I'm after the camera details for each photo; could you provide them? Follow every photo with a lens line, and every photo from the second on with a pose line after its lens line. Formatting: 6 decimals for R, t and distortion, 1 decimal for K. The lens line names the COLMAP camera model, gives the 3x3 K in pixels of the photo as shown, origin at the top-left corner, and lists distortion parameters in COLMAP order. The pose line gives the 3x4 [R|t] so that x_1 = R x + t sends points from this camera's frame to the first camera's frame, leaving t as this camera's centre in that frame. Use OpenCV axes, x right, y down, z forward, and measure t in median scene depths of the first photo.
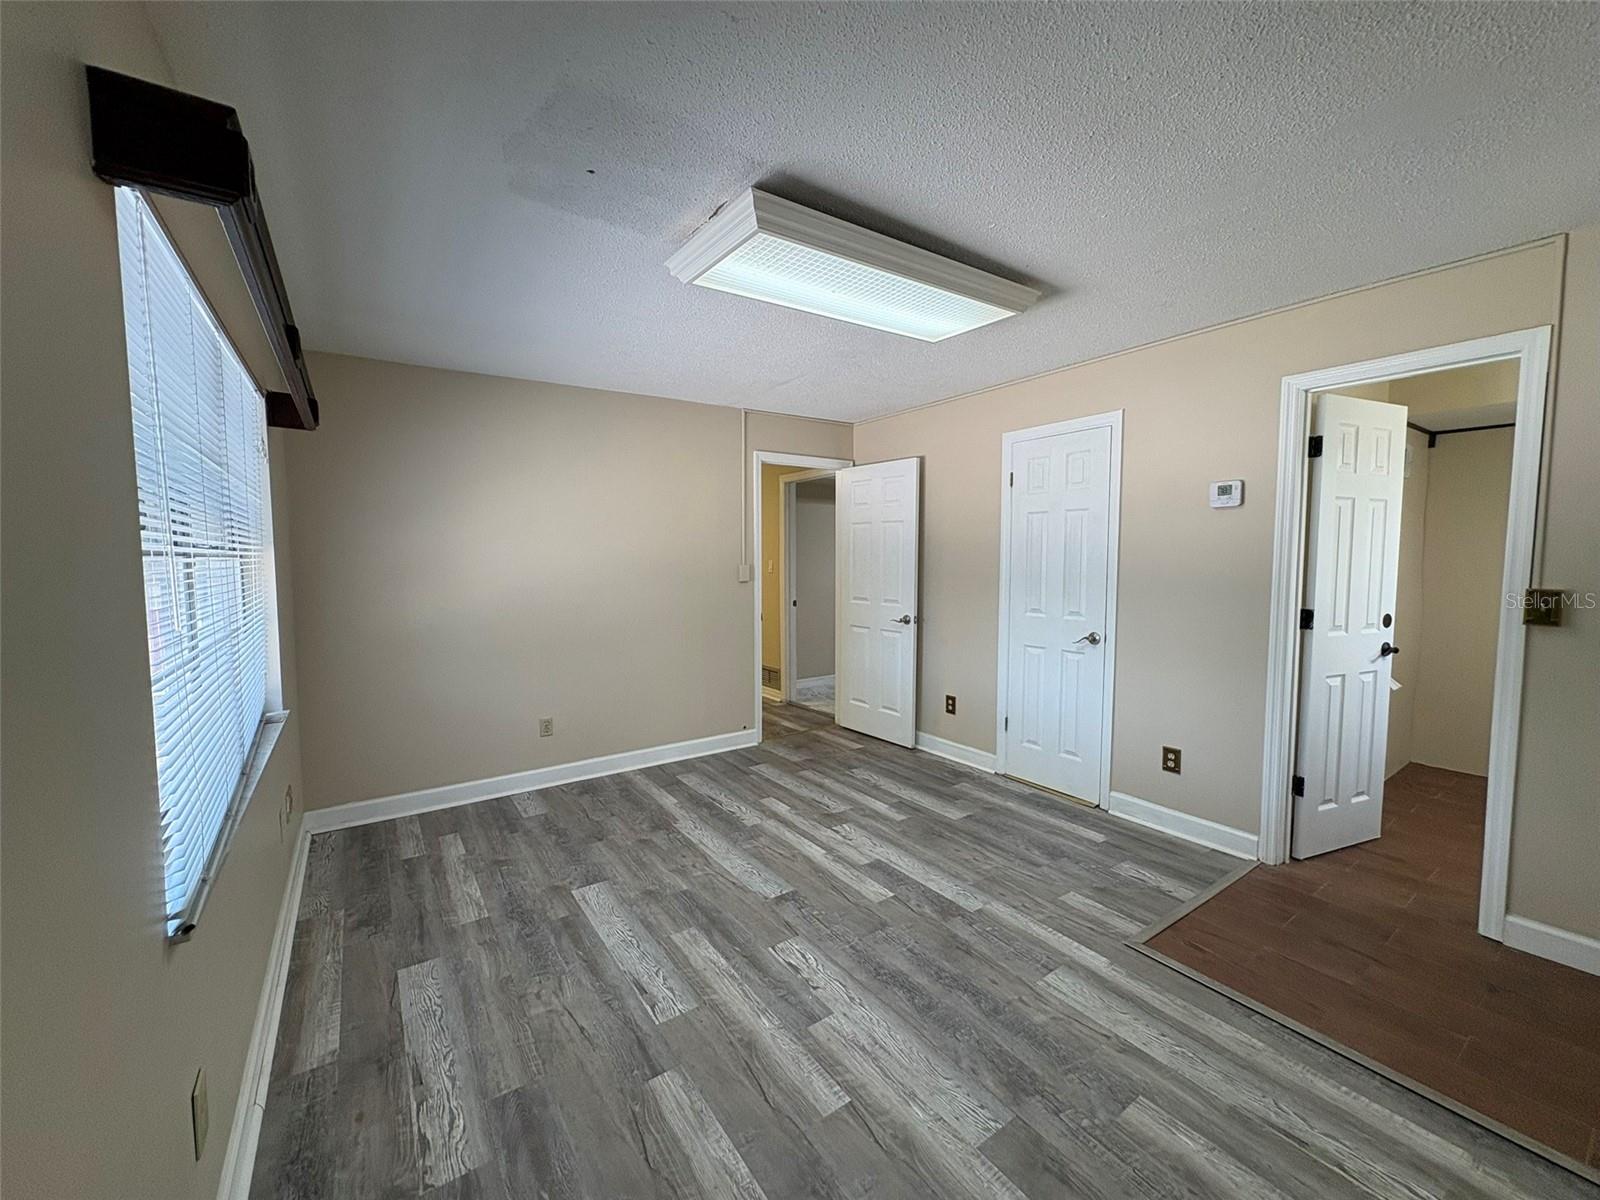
lens RADIAL K [[631.9, 0, 800.0], [0, 631.9, 600.0], [0, 0, 1]] dist [0.000223, 0.000065]
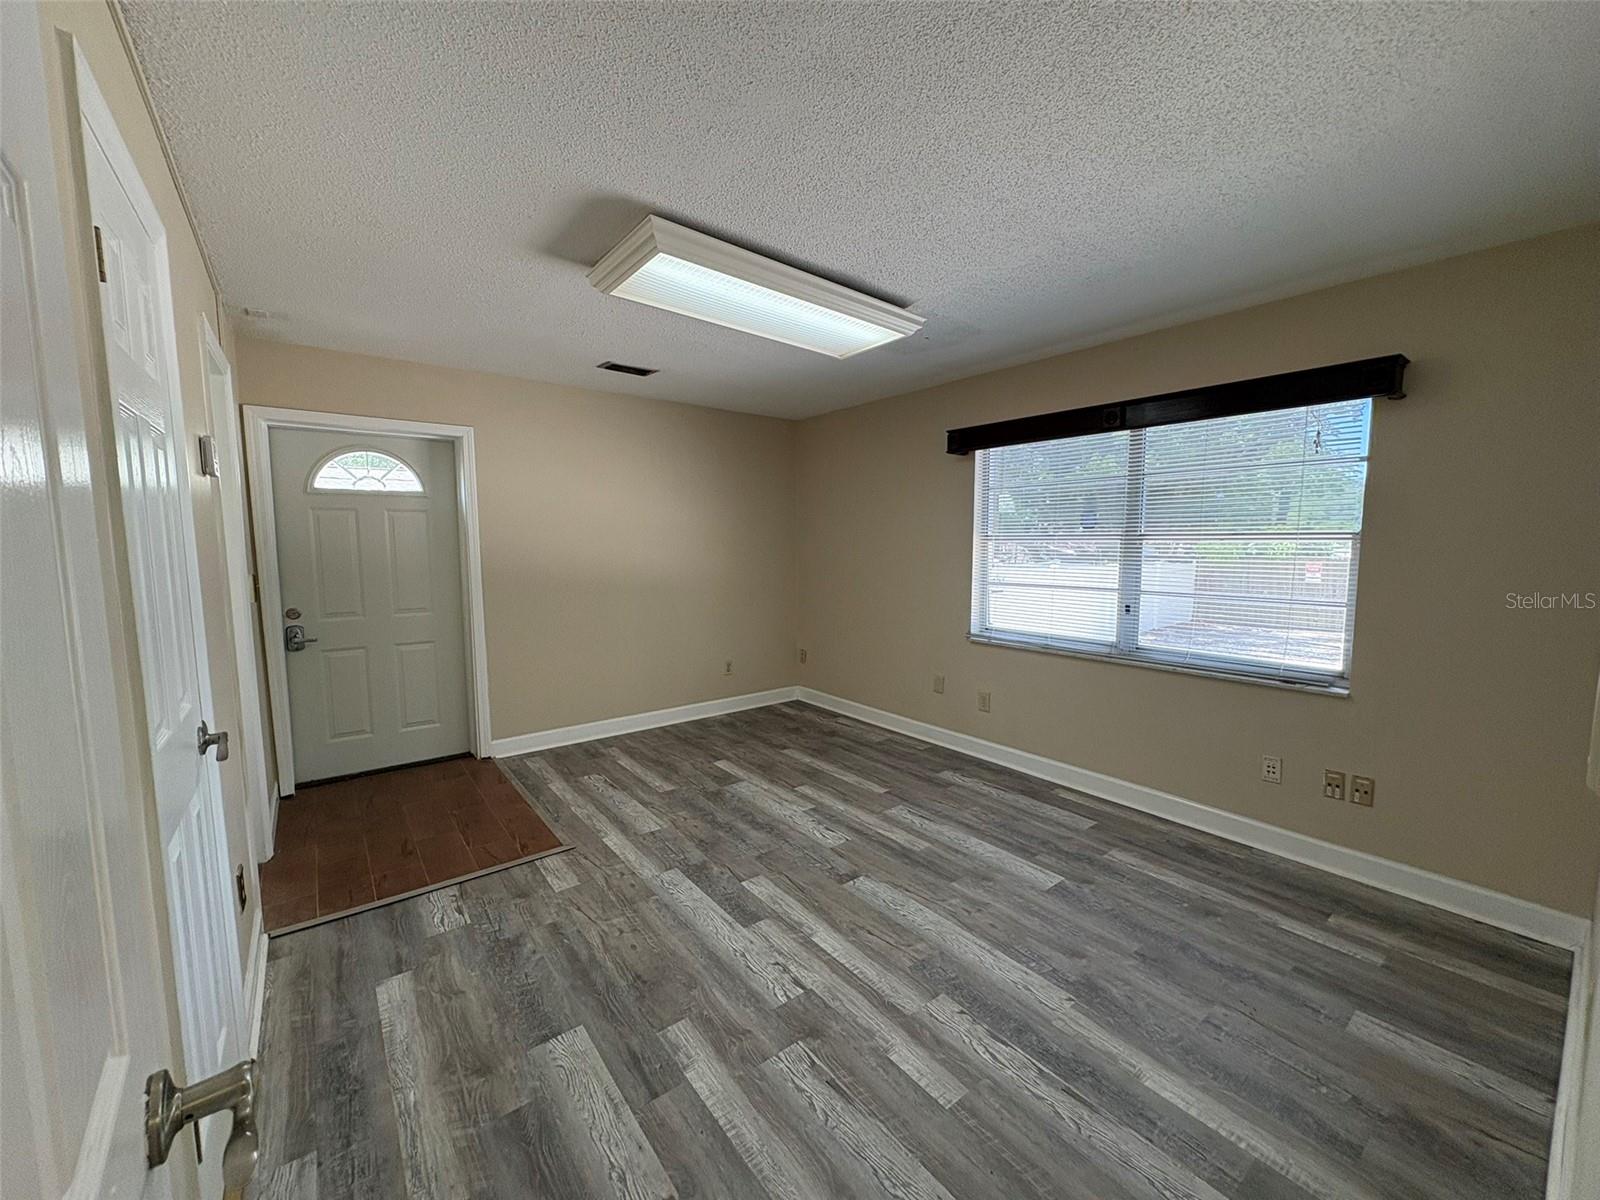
lens RADIAL K [[631.9, 0, 800.0], [0, 631.9, 600.0], [0, 0, 1]] dist [0.000223, 0.000065]
pose [[-0.998721, 0.013992, -0.048577, 0.095591], [0.005790, 0.986273, 0.165024, -0.135904], [0.050220, 0.164531, -0.985093, 1.855104]]
